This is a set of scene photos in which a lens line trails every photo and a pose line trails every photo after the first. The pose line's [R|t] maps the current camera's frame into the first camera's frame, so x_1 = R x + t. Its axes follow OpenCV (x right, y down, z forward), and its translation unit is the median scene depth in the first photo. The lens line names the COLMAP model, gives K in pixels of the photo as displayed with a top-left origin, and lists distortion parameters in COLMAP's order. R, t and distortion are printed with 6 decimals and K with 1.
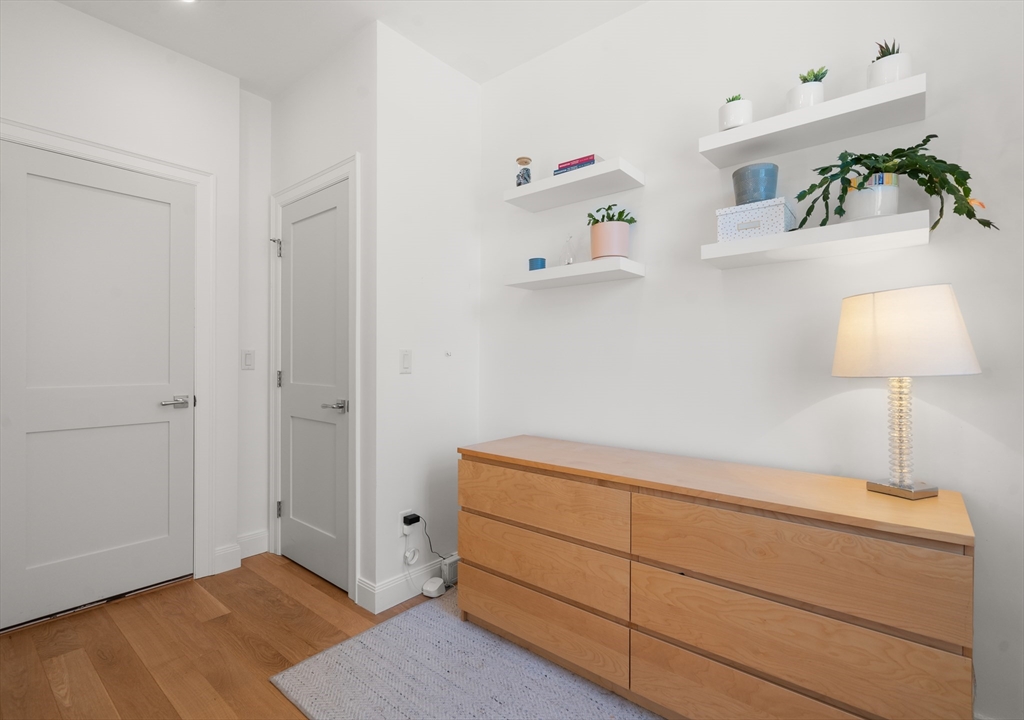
lens RADIAL K [[475.6, 0, 507.3], [0, 475.6, 359.5], [0, 0, 1]] dist [-0.002262, -0.000209]
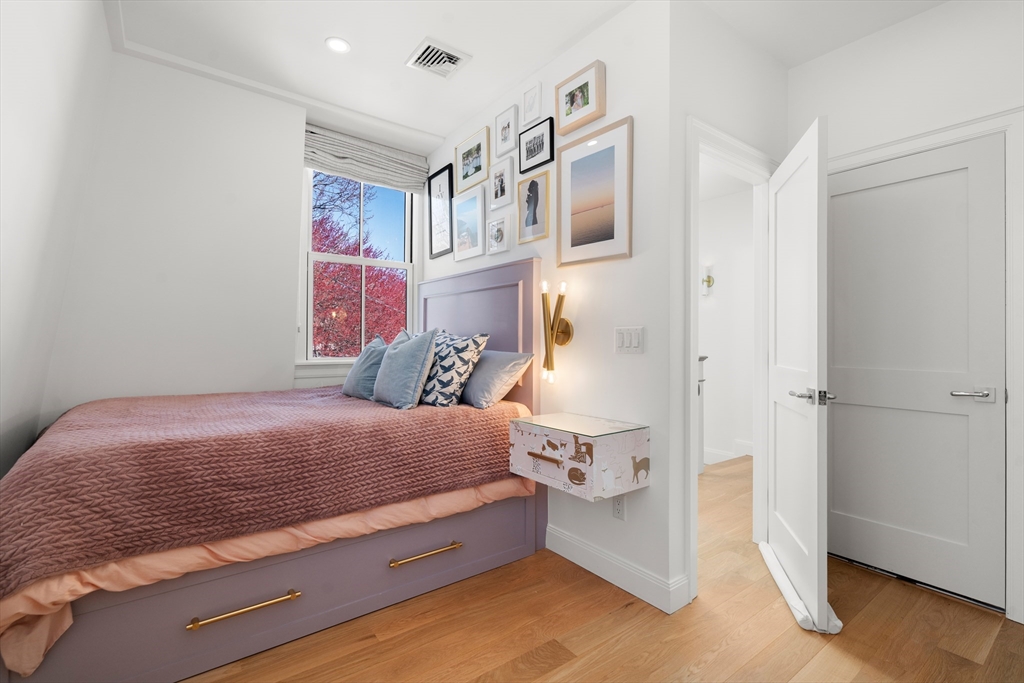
lens RADIAL K [[463.4, 0, 506.5], [0, 463.4, 341.9], [0, 0, 1]] dist [0.001483, 0.000238]
pose [[-0.224362, -0.006574, -0.974484, 0.339069], [-0.006960, 0.999963, -0.005144, 0.005560], [0.974481, 0.005629, -0.224400, 0.388720]]
